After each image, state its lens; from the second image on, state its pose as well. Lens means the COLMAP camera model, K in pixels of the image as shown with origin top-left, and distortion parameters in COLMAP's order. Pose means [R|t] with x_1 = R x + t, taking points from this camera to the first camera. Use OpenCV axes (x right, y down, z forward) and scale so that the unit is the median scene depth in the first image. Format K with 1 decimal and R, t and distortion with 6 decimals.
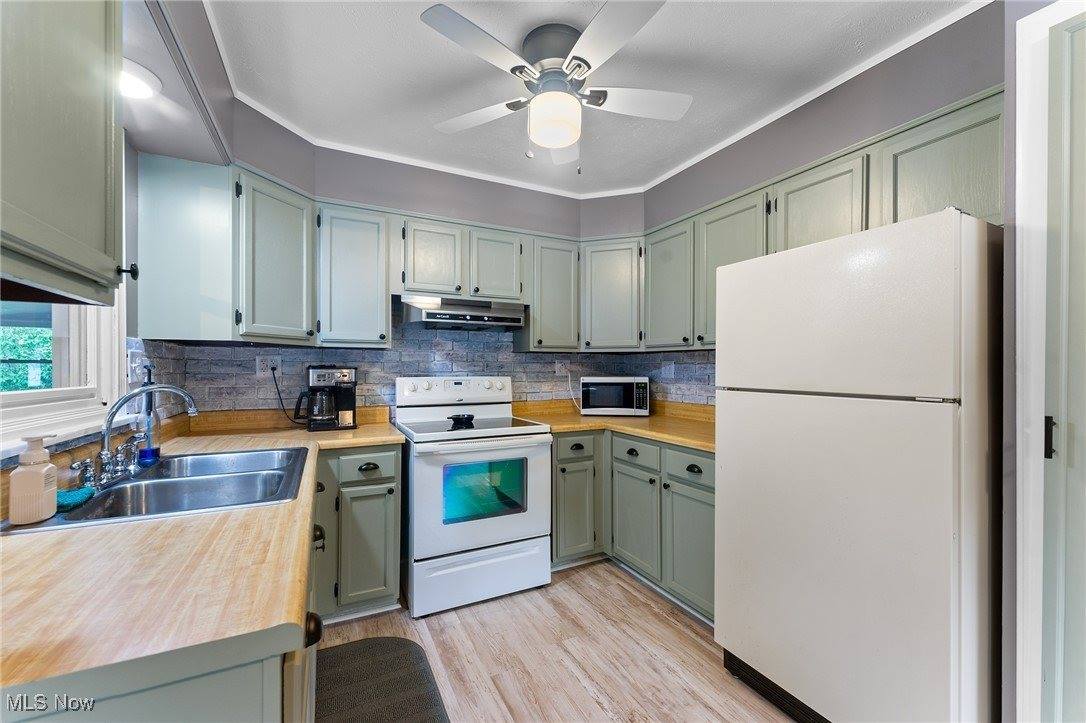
lens RADIAL K [[430.7, 0, 542.8], [0, 430.7, 367.8], [0, 0, 1]] dist [-0.000878, 0.000088]
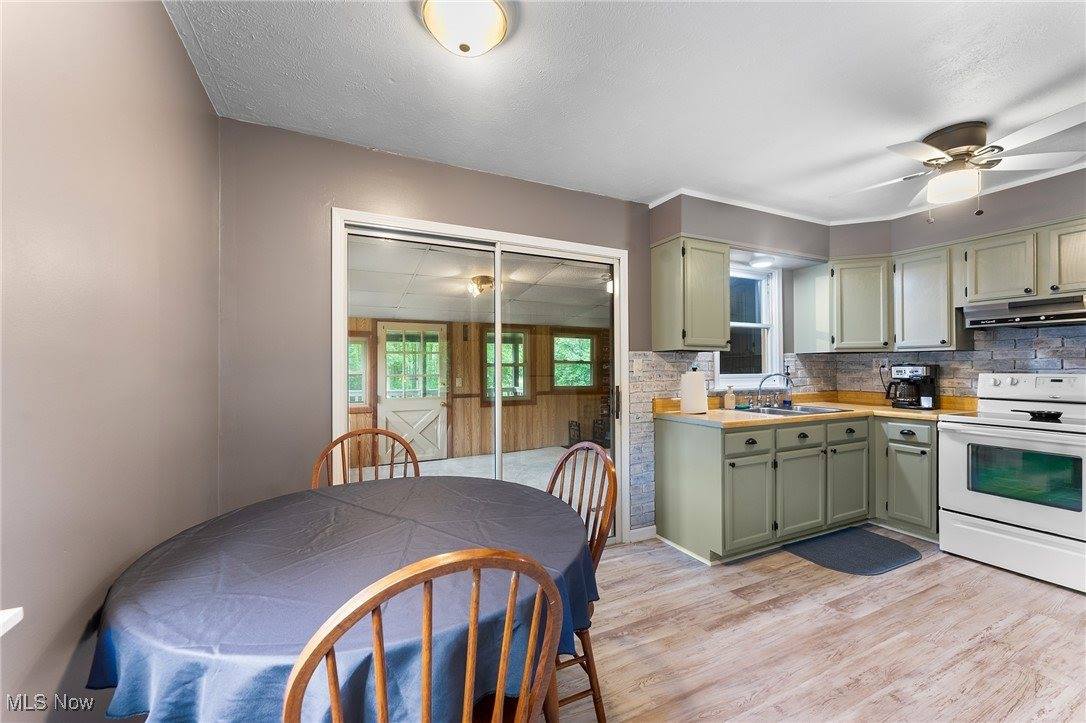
lens RADIAL K [[430.7, 0, 540.2], [0, 430.7, 366.2], [0, 0, 1]] dist [-0.000878, 0.000088]
pose [[-0.023363, -0.003041, -0.999722, 1.094359], [0.006561, 0.999973, -0.003195, -0.002098], [0.999706, -0.006634, -0.023343, -0.226775]]
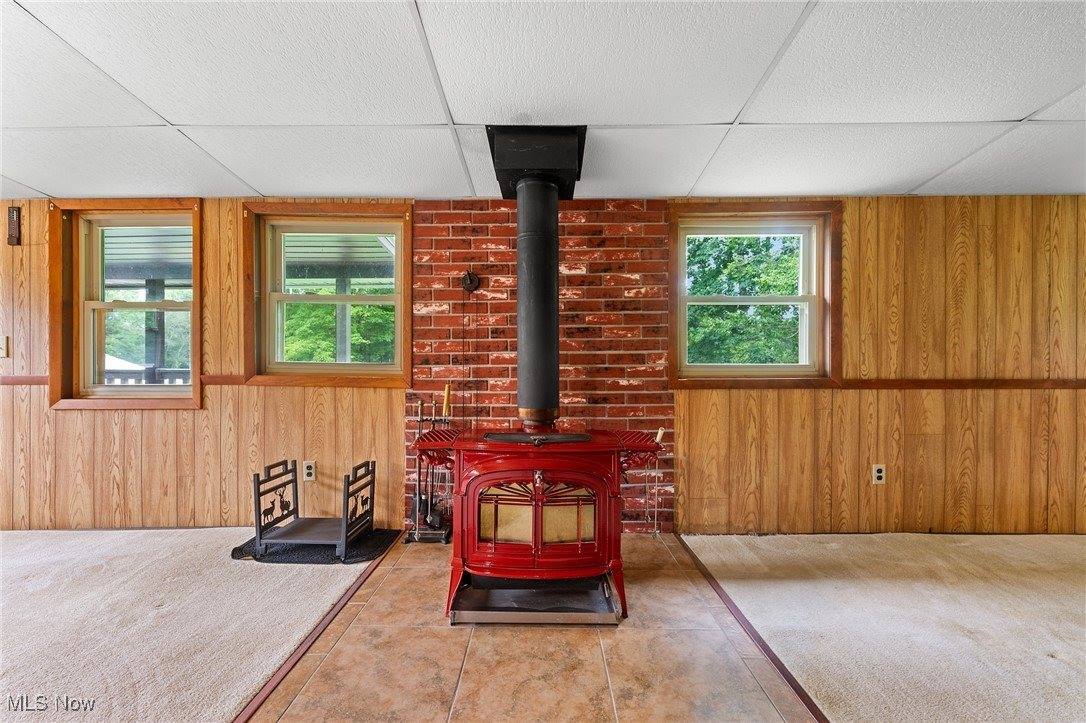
lens RADIAL K [[430.7, 0, 539.7], [0, 430.7, 359.9], [0, 0, 1]] dist [-0.000878, 0.000088]
pose [[-0.466555, -0.008977, -0.884447, -1.531529], [0.001807, 0.999937, -0.011103, 0.153811], [0.884490, -0.006778, -0.466509, 1.090204]]
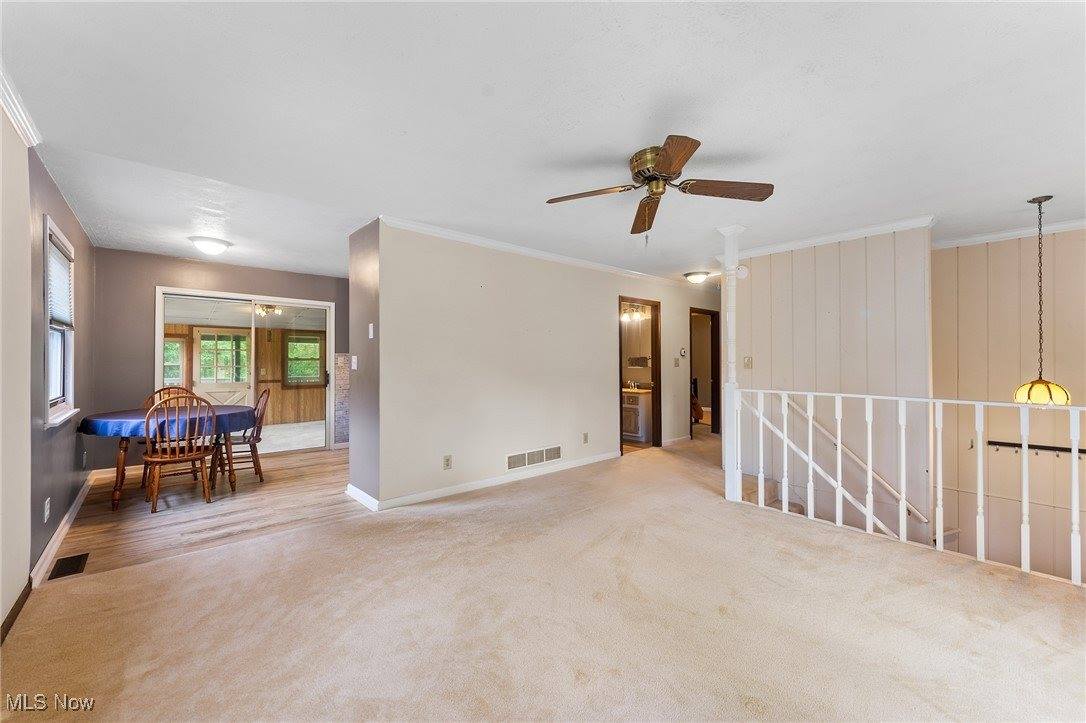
lens RADIAL K [[430.7, 0, 539.0], [0, 430.7, 360.3], [0, 0, 1]] dist [-0.000878, 0.000088]
pose [[0.258156, -0.002724, -0.966099, 2.809713], [-0.001596, 0.999993, -0.003246, -0.002228], [0.966102, 0.002380, 0.258150, 0.631943]]
